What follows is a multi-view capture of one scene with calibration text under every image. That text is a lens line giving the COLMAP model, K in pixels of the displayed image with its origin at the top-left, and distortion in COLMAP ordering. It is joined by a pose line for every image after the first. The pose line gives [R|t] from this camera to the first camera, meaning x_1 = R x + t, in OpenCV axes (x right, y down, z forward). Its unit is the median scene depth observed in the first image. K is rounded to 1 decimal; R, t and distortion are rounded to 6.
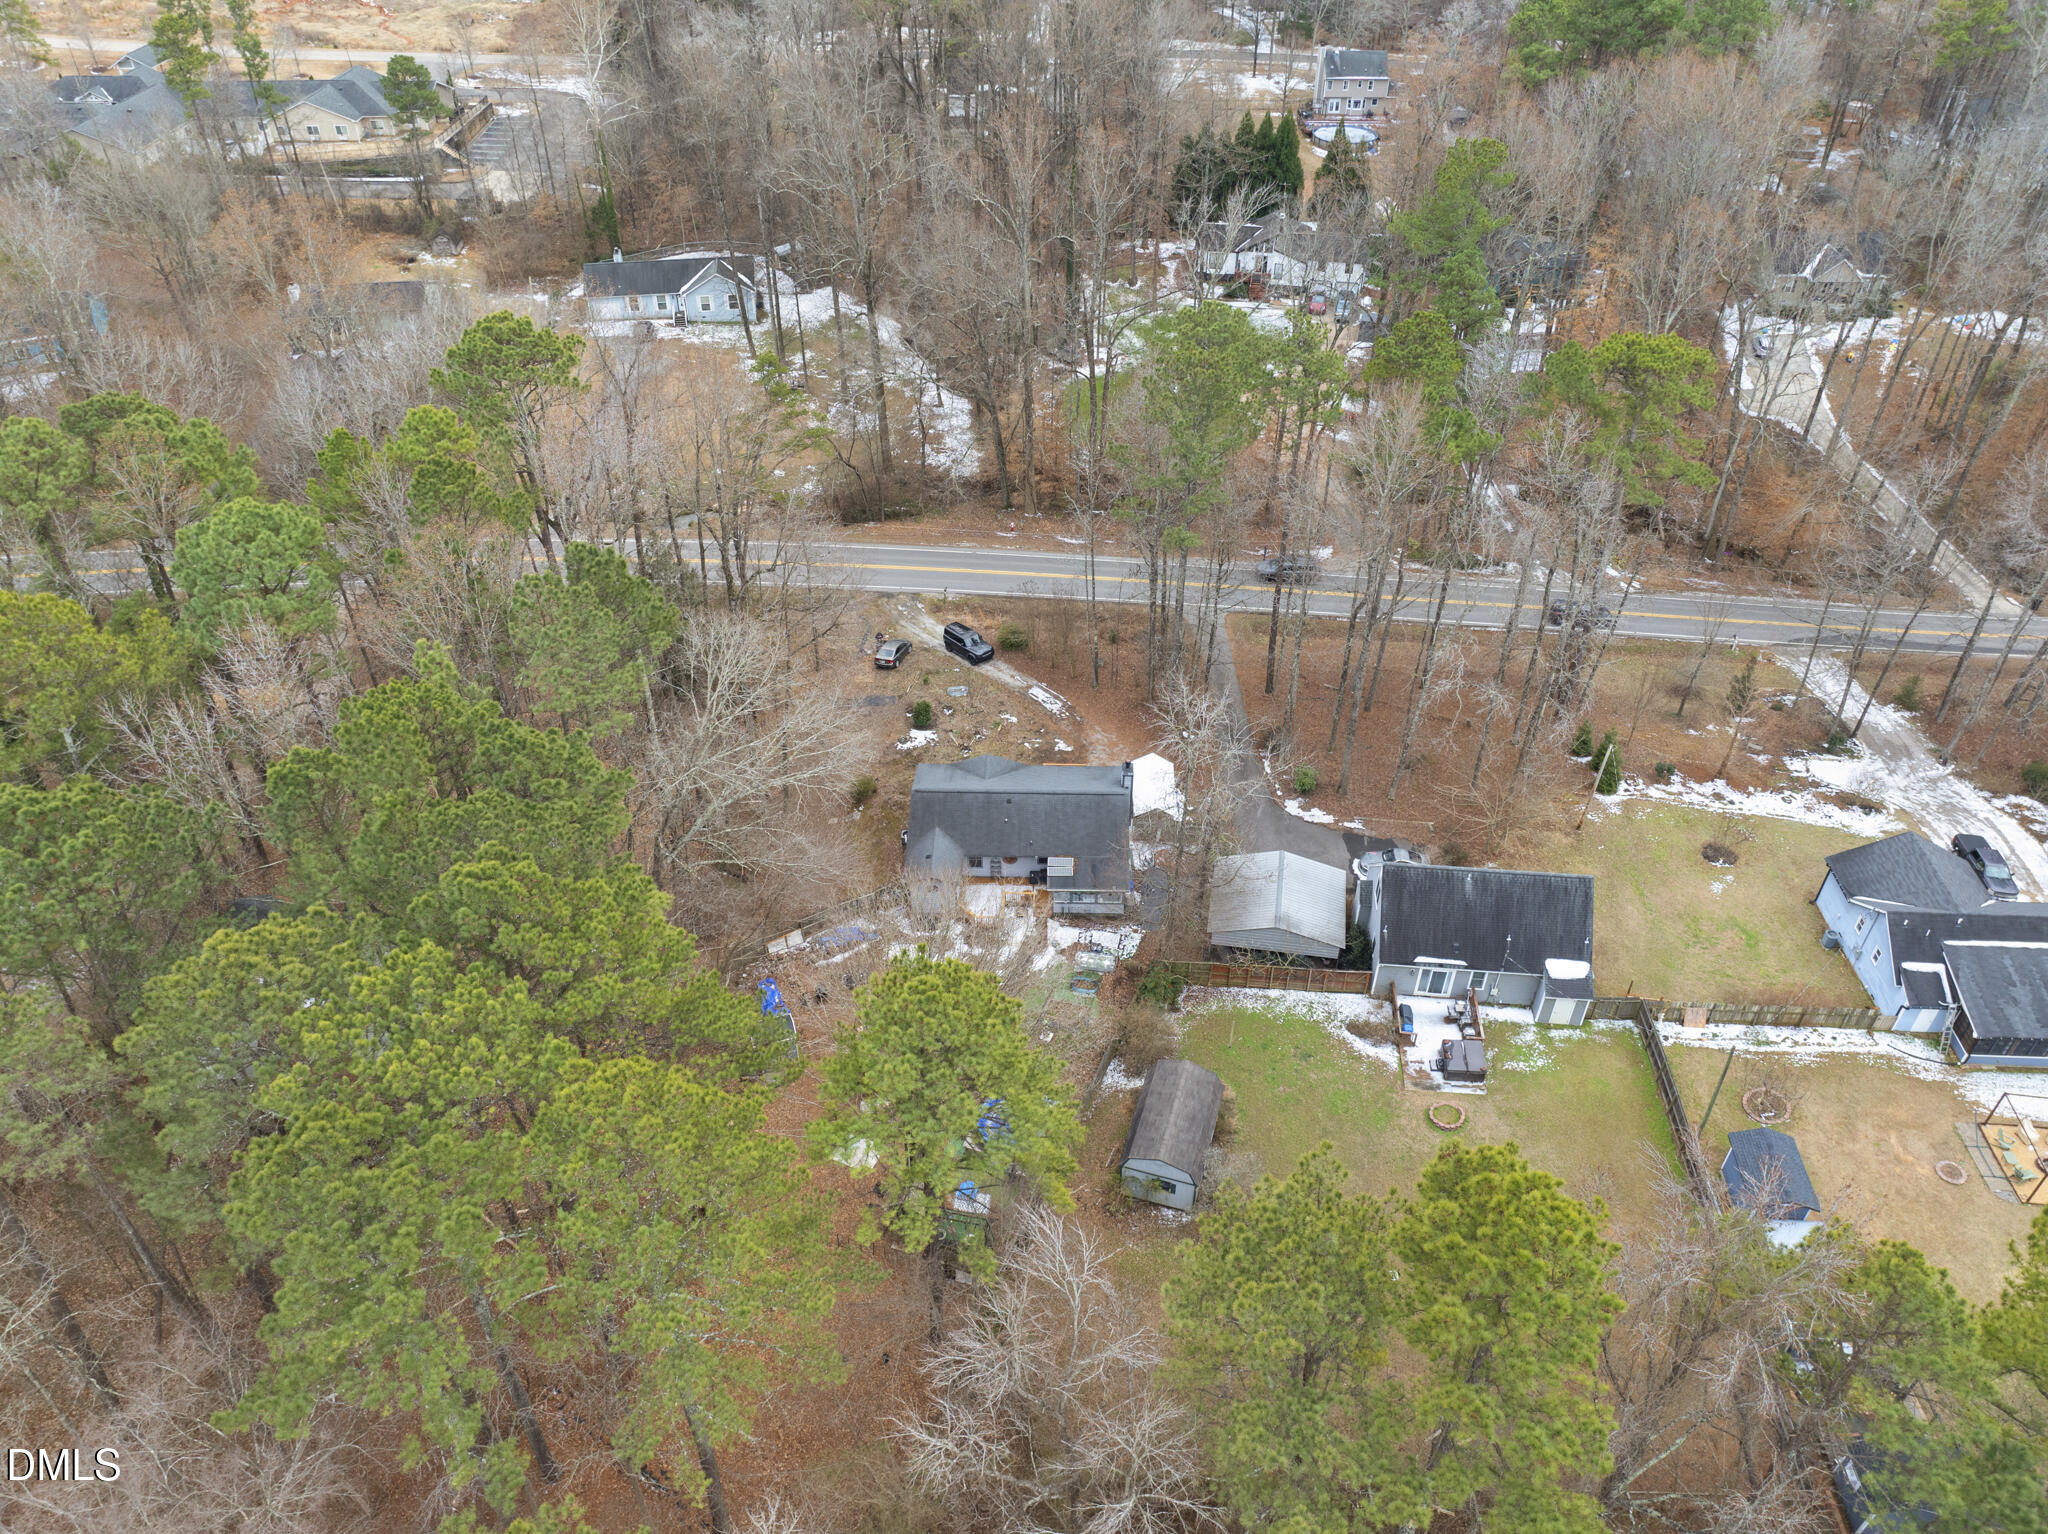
lens RADIAL K [[1448.6, 0, 1024.0], [0, 1448.6, 767.0], [0, 0, 1]] dist [-0.043358, 0.009023]
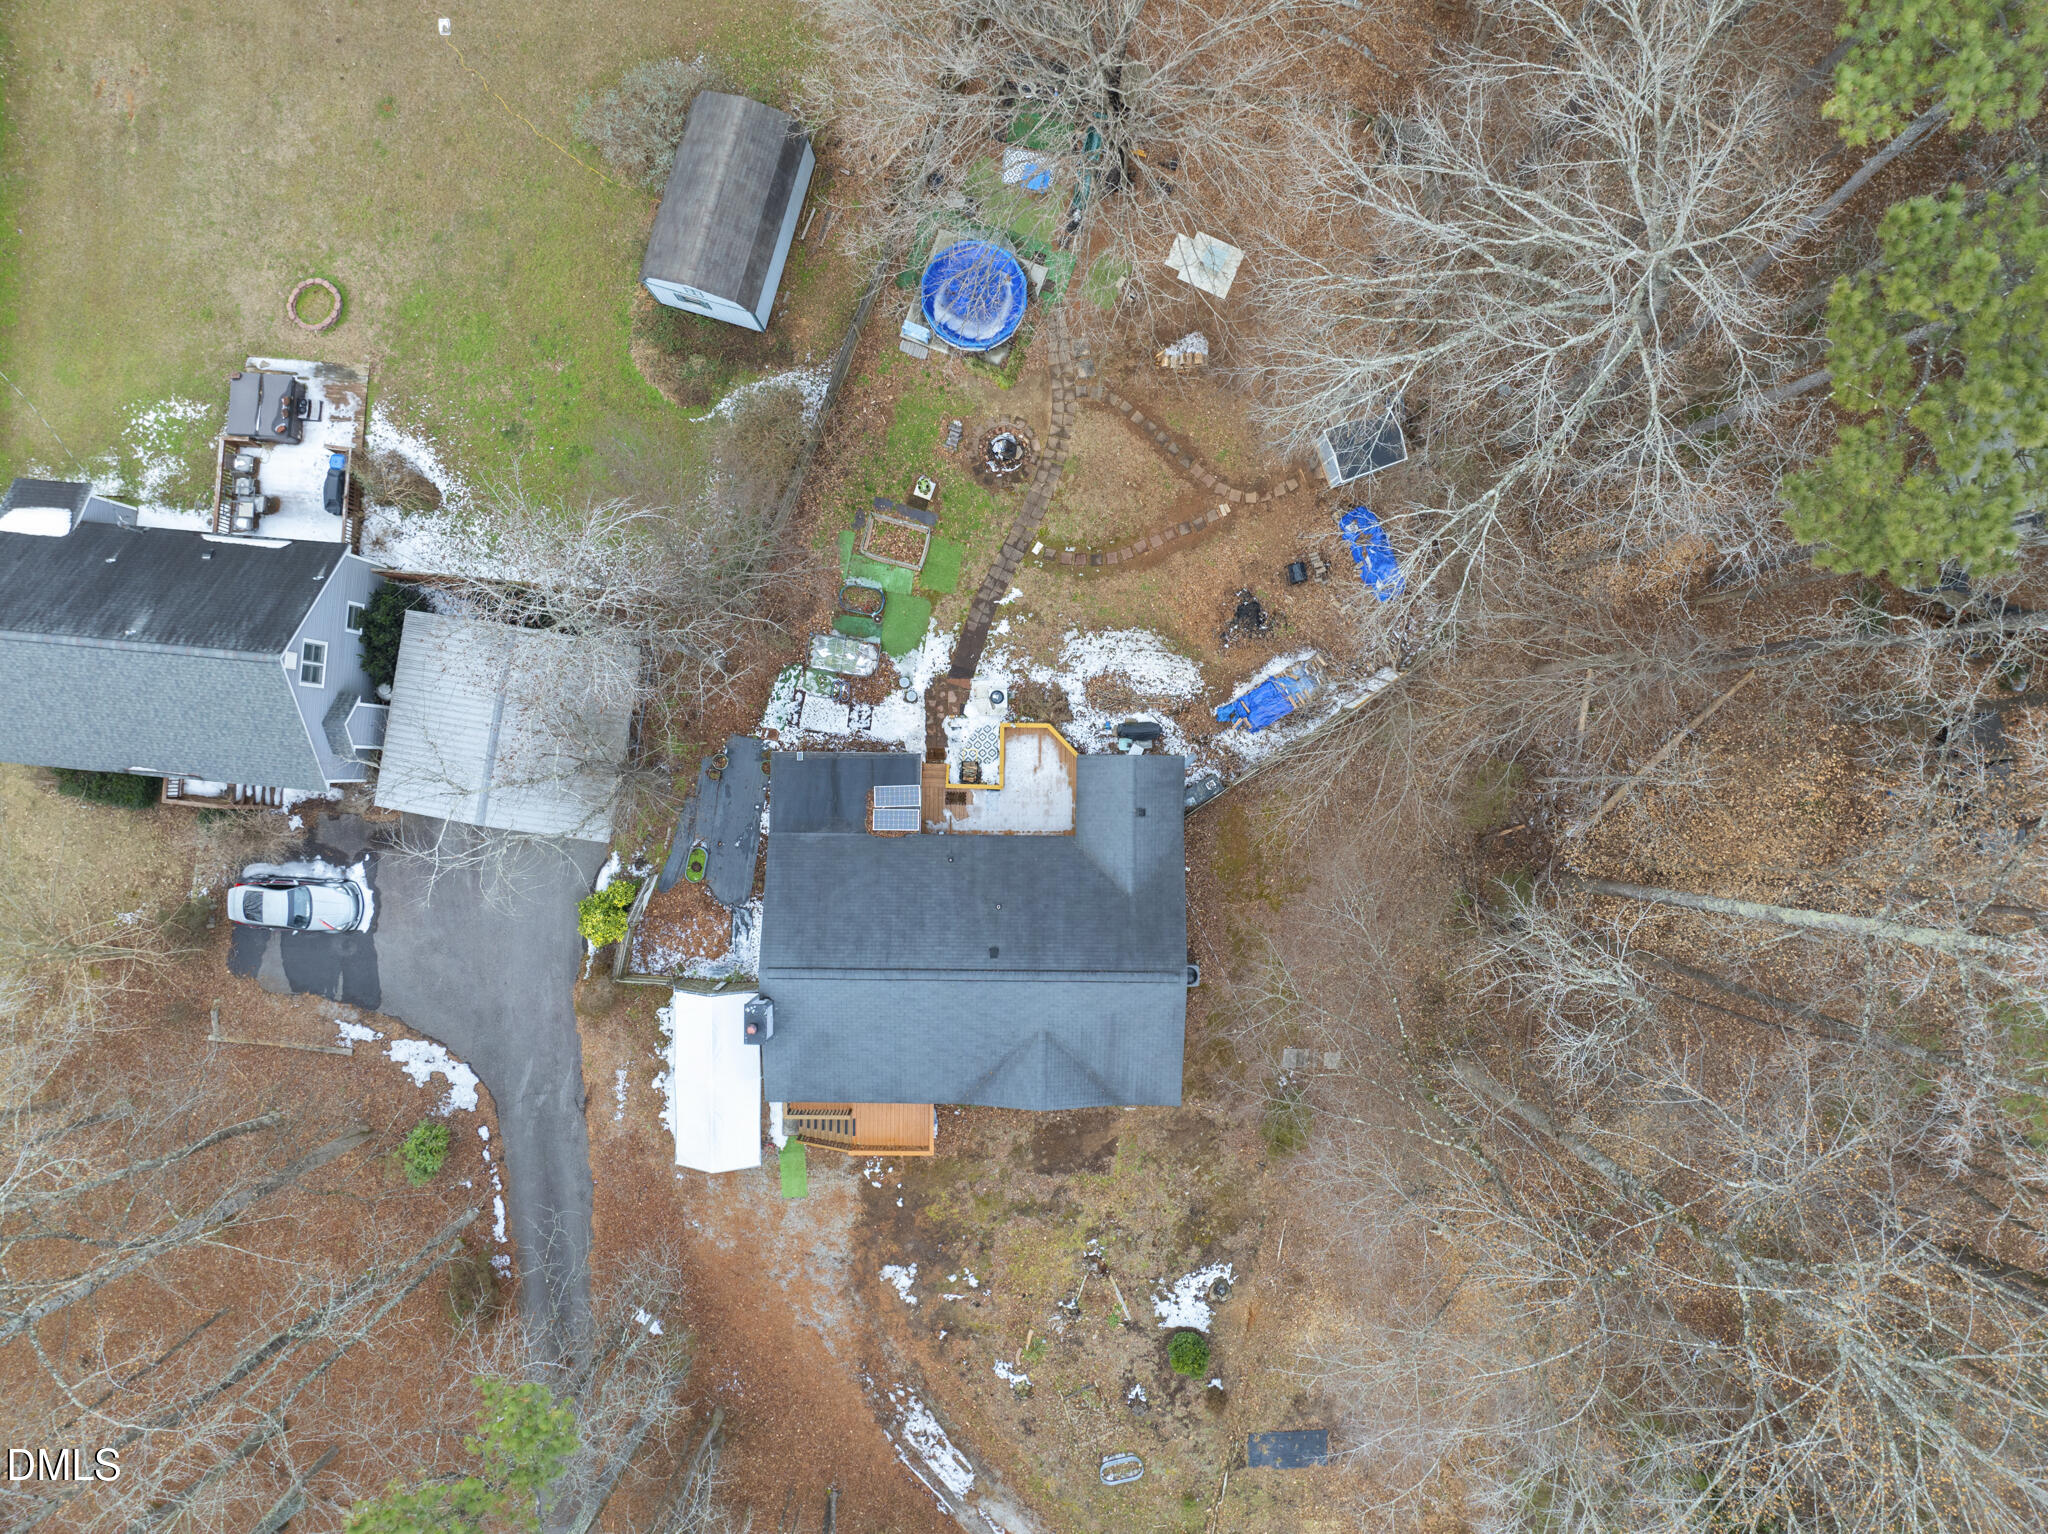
lens RADIAL K [[1448.6, 0, 1024.0], [0, 1448.6, 767.0], [0, 0, 1]] dist [-0.043358, 0.009023]
pose [[-0.999804, 0.019788, -0.000966, -0.022397], [-0.013063, -0.621795, 0.783071, -0.349271], [0.014894, 0.782930, 0.621932, 0.657189]]
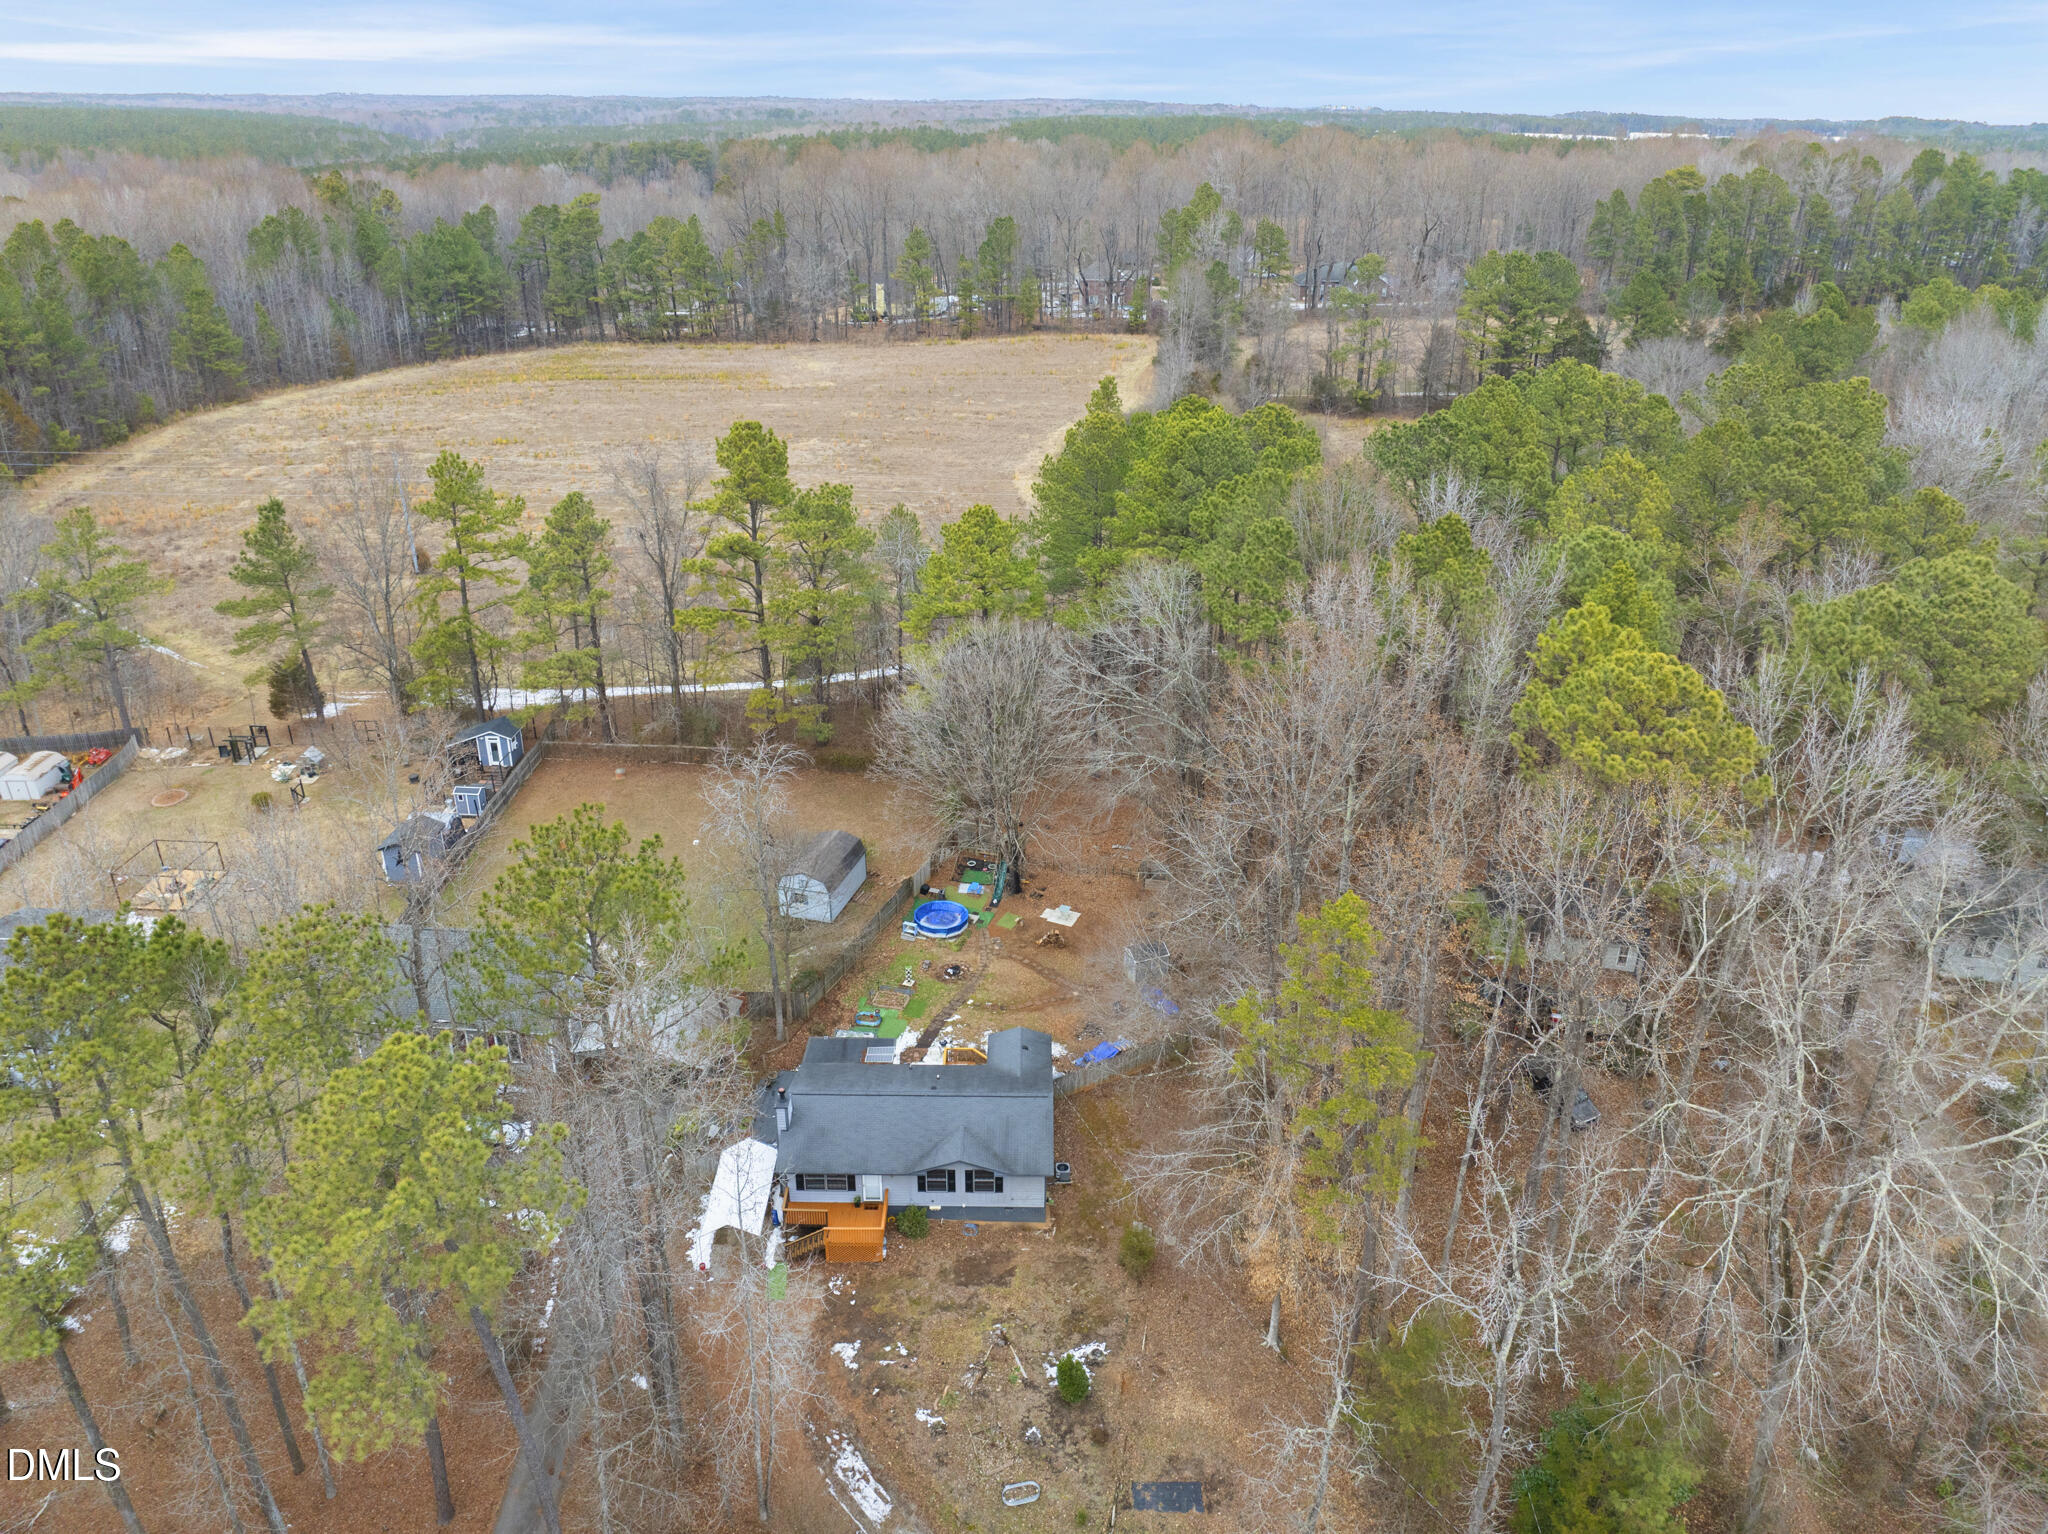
lens RADIAL K [[1448.6, 0, 1024.0], [0, 1448.6, 767.0], [0, 0, 1]] dist [-0.043358, 0.009023]
pose [[-0.999734, 0.009110, -0.021210, -0.047821], [-0.015016, 0.441196, 0.897285, -0.829690], [0.017532, 0.897364, -0.440942, 1.246583]]
